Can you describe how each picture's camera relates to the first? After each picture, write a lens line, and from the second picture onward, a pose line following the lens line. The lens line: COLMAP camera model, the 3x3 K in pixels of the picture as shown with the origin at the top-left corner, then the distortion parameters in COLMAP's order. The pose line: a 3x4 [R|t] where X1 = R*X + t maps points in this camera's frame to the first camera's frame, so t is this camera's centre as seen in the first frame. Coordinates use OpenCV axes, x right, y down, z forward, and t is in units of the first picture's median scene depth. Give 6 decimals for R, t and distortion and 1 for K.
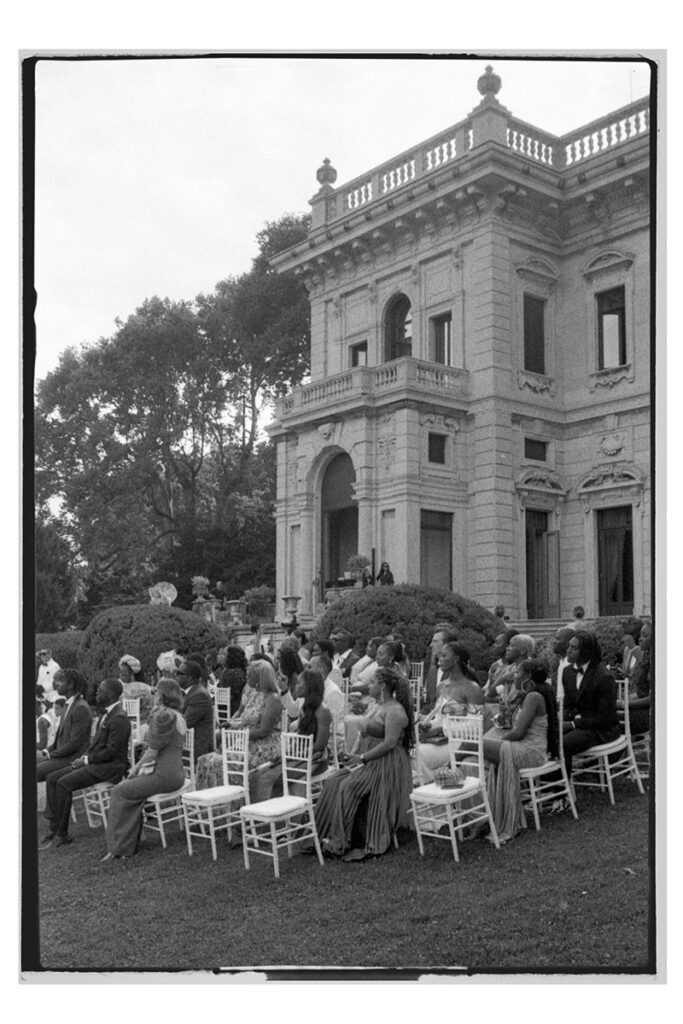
lens RADIAL K [[1108.4, 0, 377.2], [0, 1108.4, 552.8], [0, 0, 1]] dist [0.052644, 0.000000]
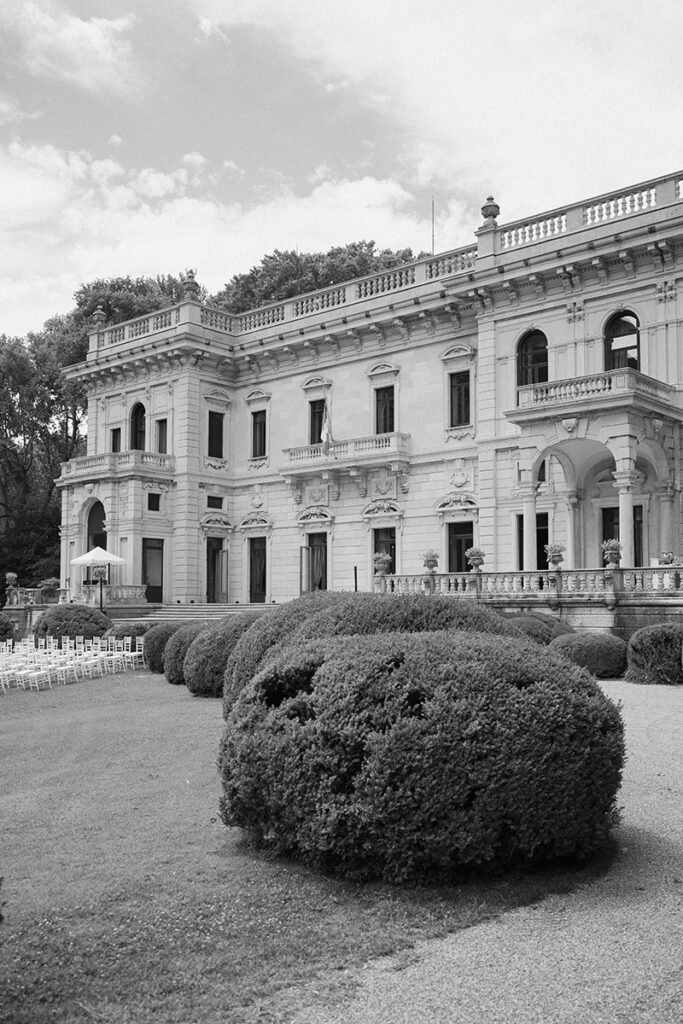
lens RADIAL K [[996.7, 0, 367.4], [0, 996.7, 547.3], [0, 0, 1]] dist [0.009628, 0.000000]
pose [[0.987906, 0.013734, 0.154443, 0.139332], [-0.018512, 0.999392, 0.029544, -0.073768], [-0.153944, -0.032046, 0.987560, -0.563467]]
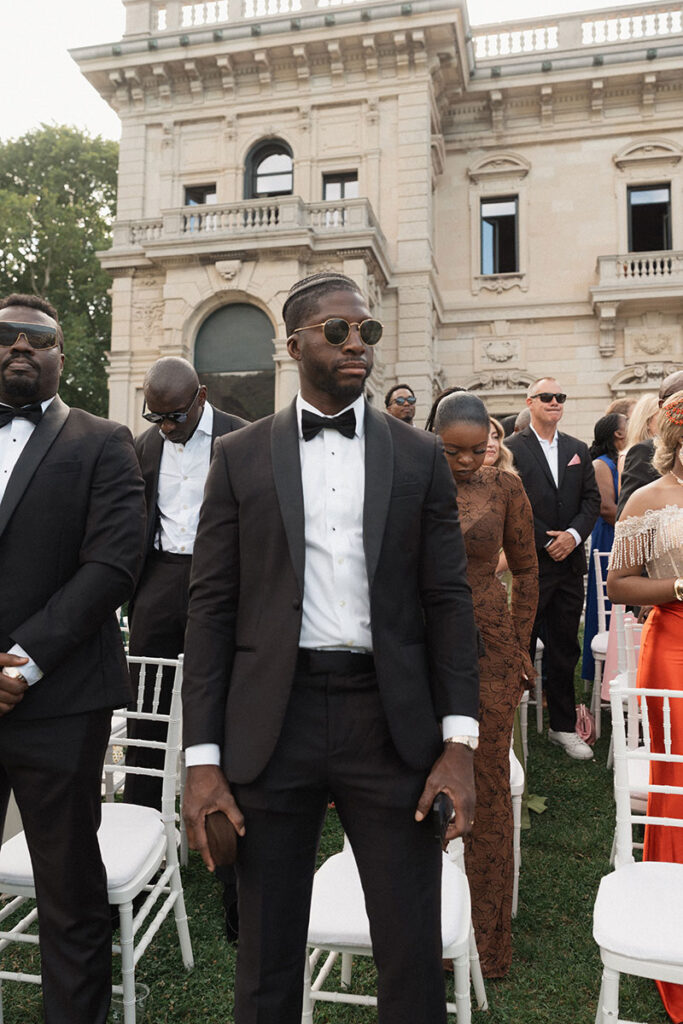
lens RADIAL K [[866.0, 0, 348.1], [0, 866.0, 506.7], [0, 0, 1]] dist [0.008152, 0.014067]
pose [[0.794049, 0.072603, 0.603502, -0.341667], [-0.072668, 0.997059, -0.024338, 0.067019], [-0.603494, -0.024530, 0.796990, 0.463192]]
